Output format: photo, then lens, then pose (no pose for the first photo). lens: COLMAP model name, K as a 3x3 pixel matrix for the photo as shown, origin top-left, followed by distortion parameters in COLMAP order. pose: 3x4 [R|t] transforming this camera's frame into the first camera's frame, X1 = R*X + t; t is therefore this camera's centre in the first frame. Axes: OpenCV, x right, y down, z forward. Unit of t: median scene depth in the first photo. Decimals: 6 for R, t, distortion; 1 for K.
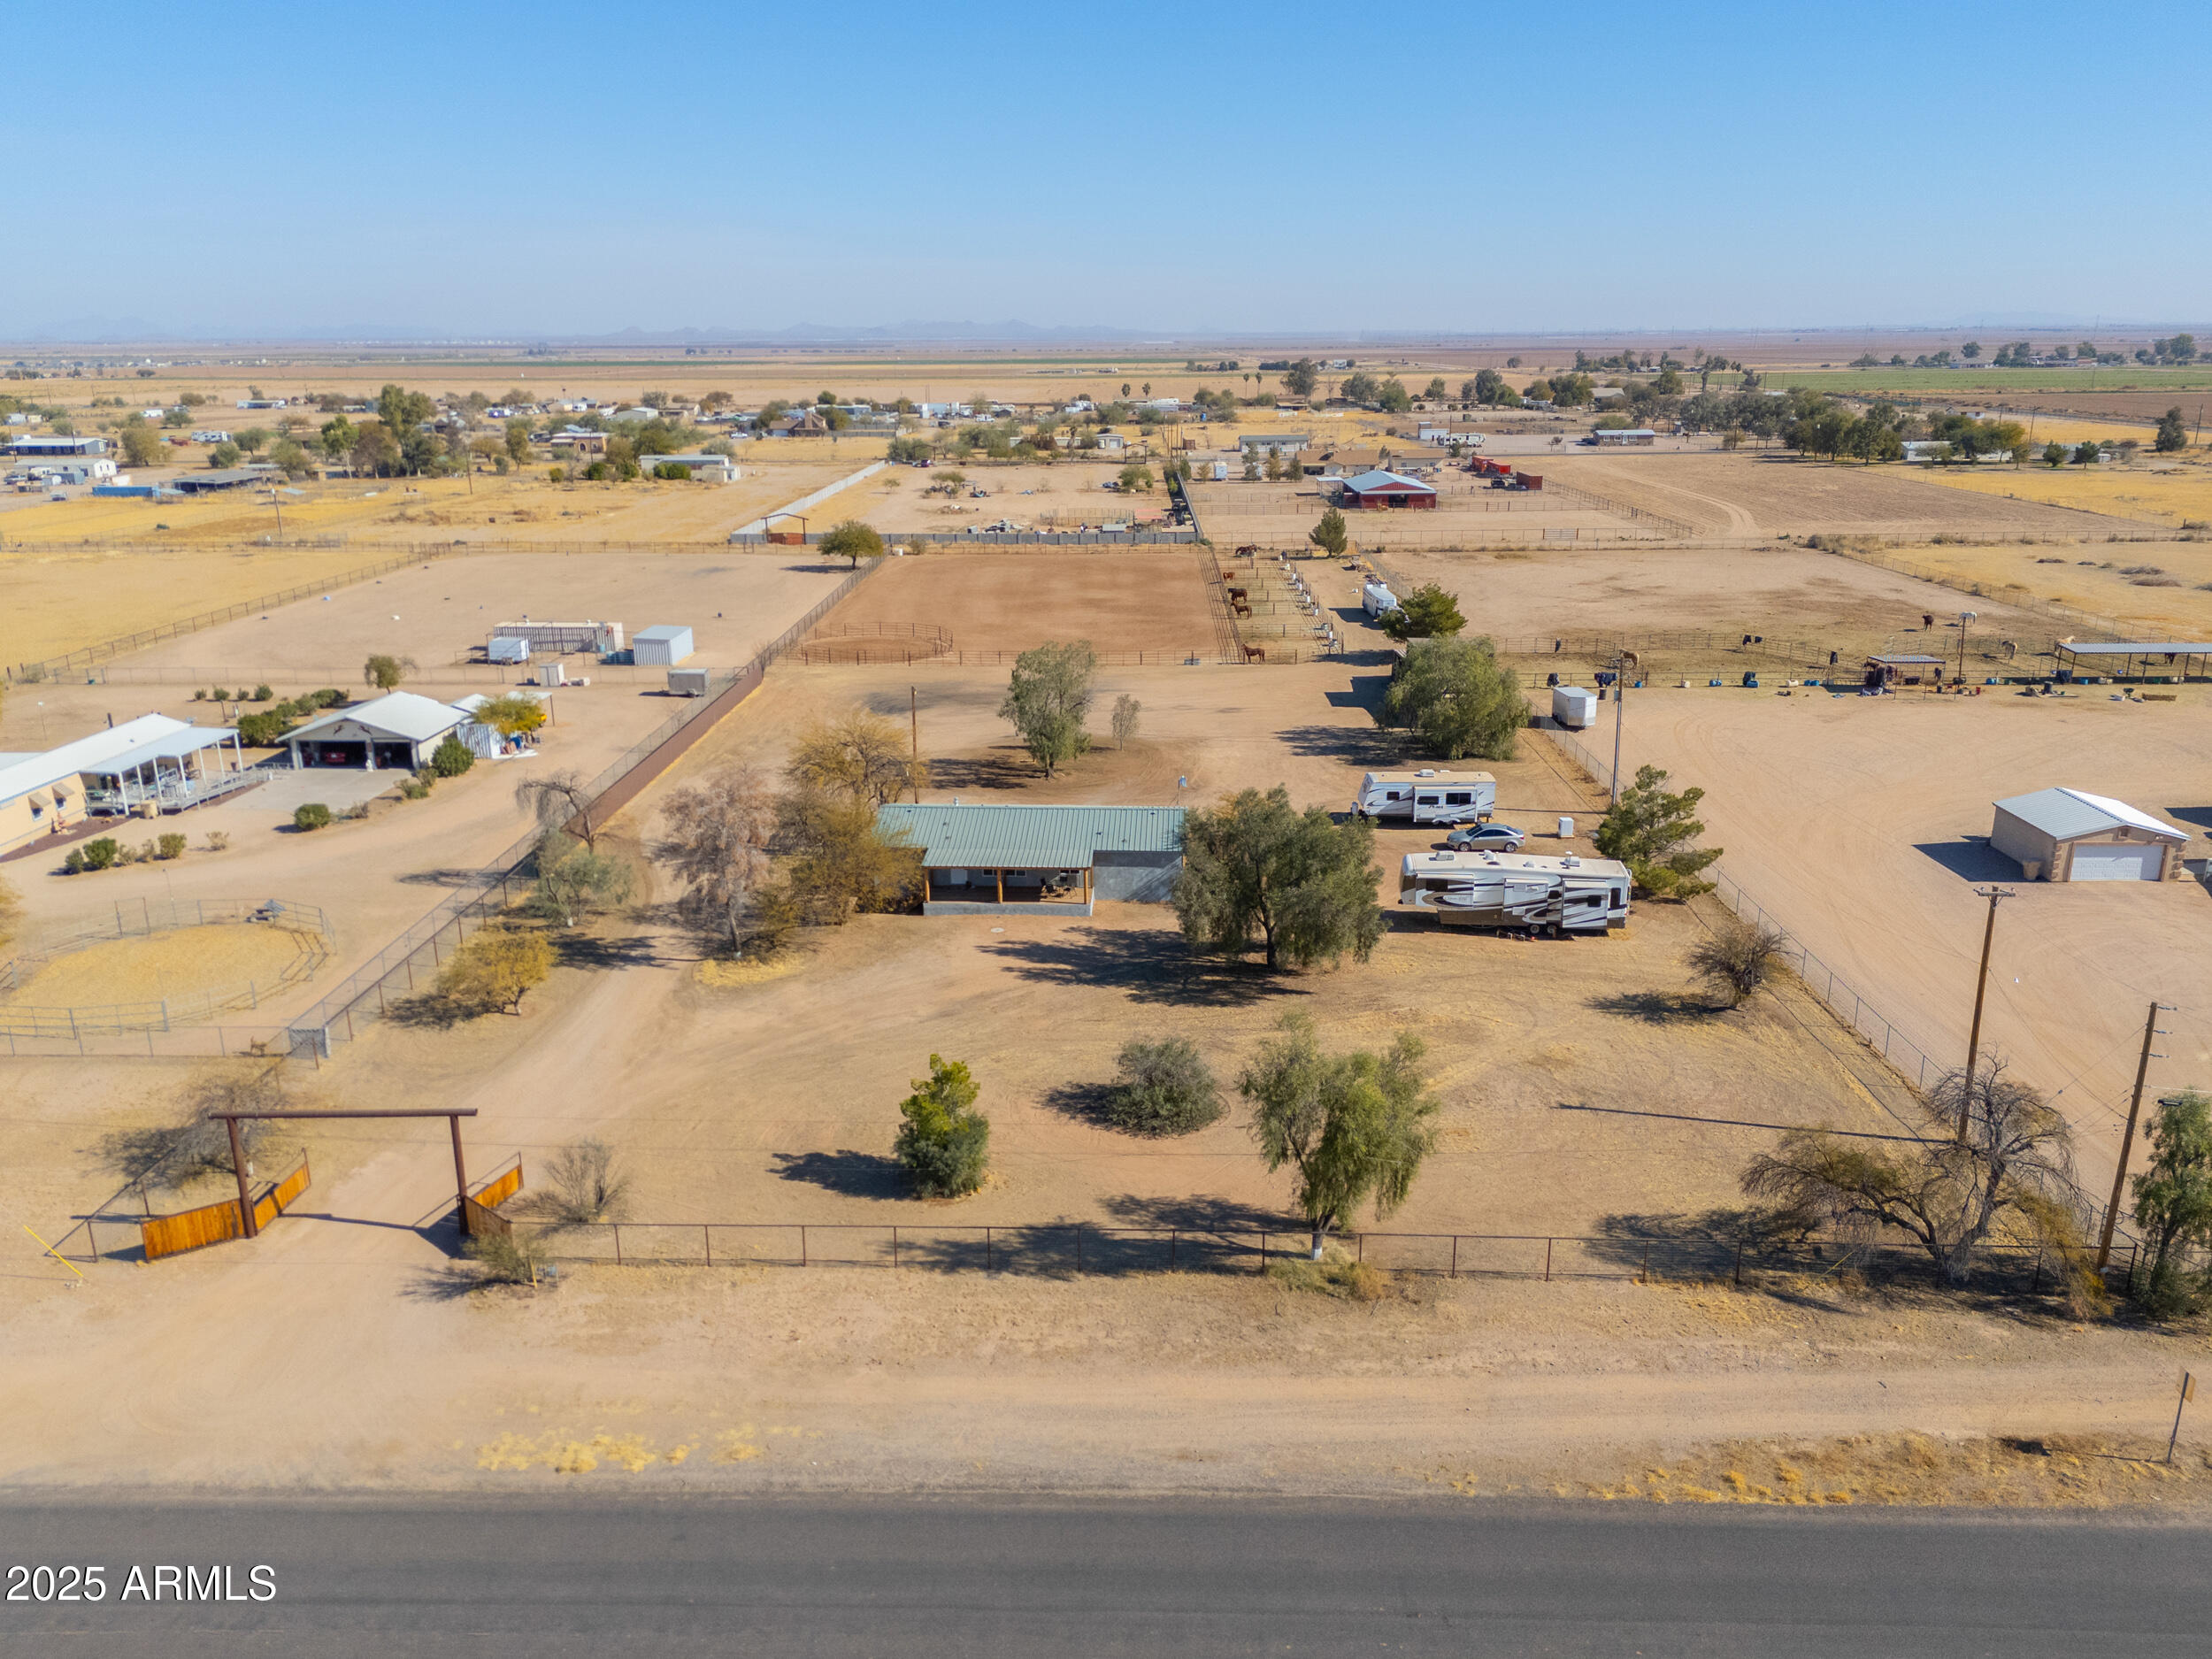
lens RADIAL K [[1644.0, 0, 1109.4], [0, 1644.0, 794.9], [0, 0, 1]] dist [0.076062, -0.079886]
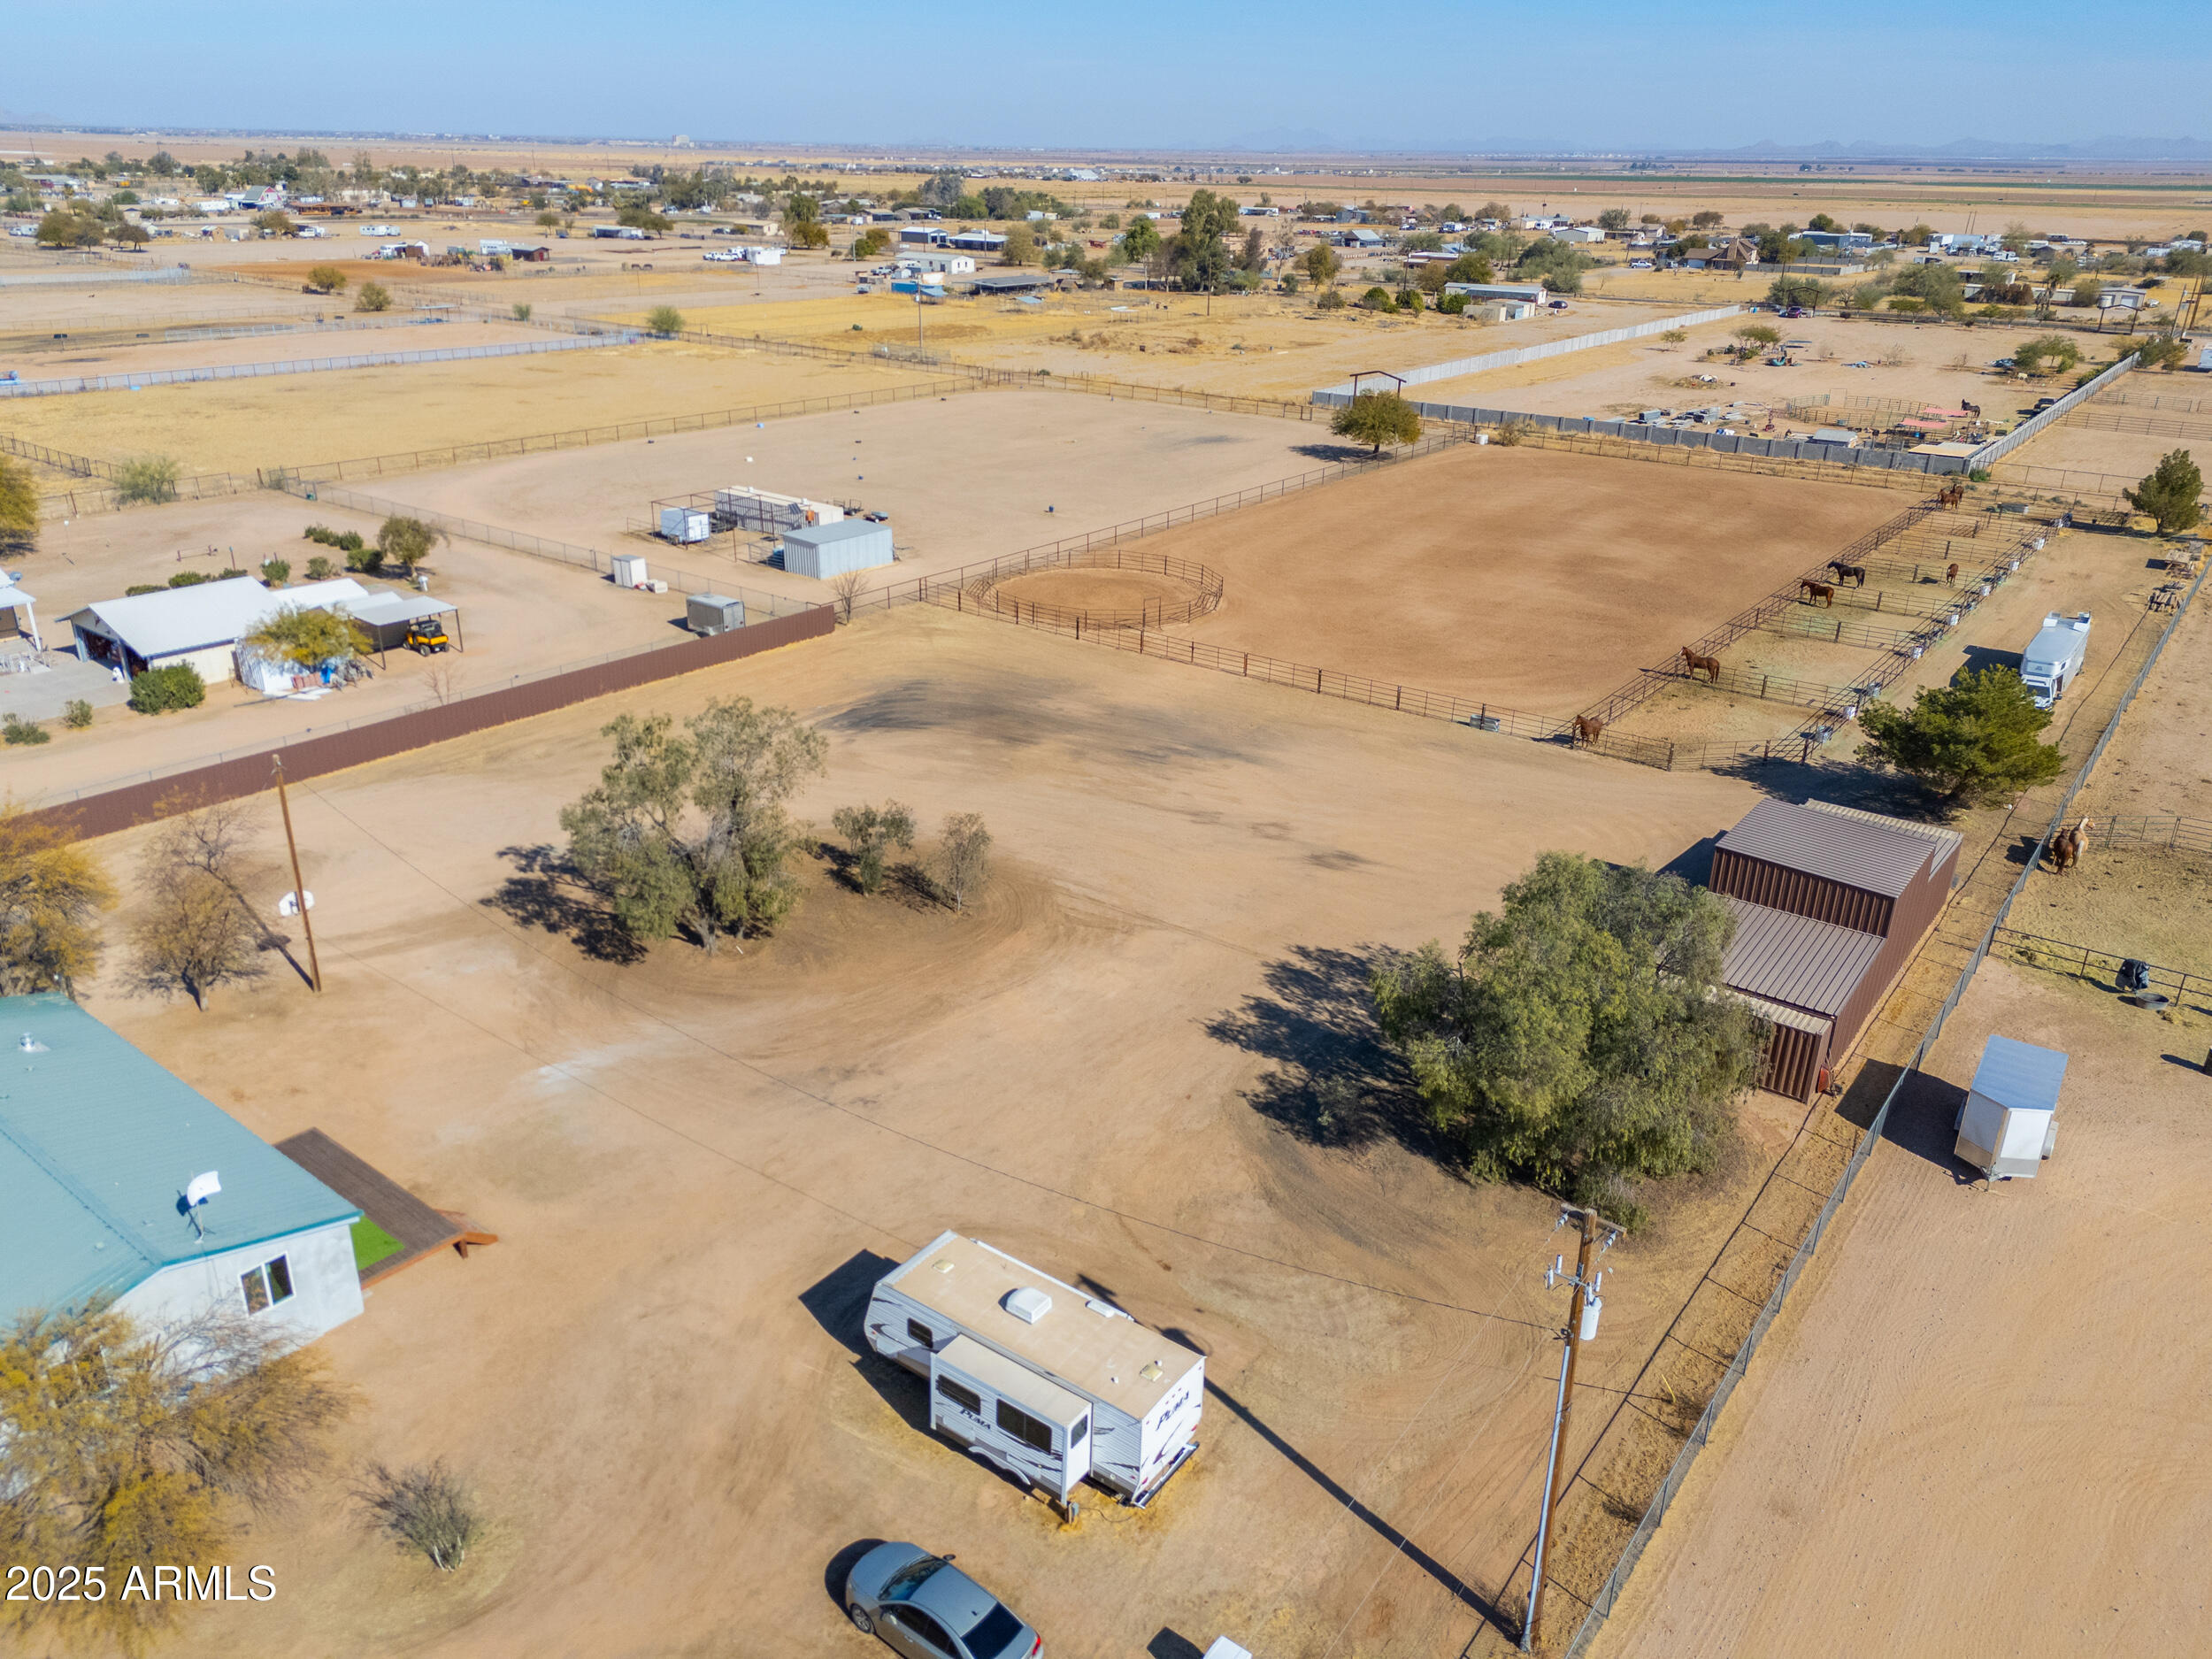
lens RADIAL K [[1644.0, 0, 1109.4], [0, 1644.0, 794.9], [0, 0, 1]] dist [0.076062, -0.079886]
pose [[0.813200, 0.230917, -0.534212, 0.384185], [-0.176645, 0.972546, 0.151494, -0.183682], [0.554528, -0.028829, 0.831665, 0.722252]]
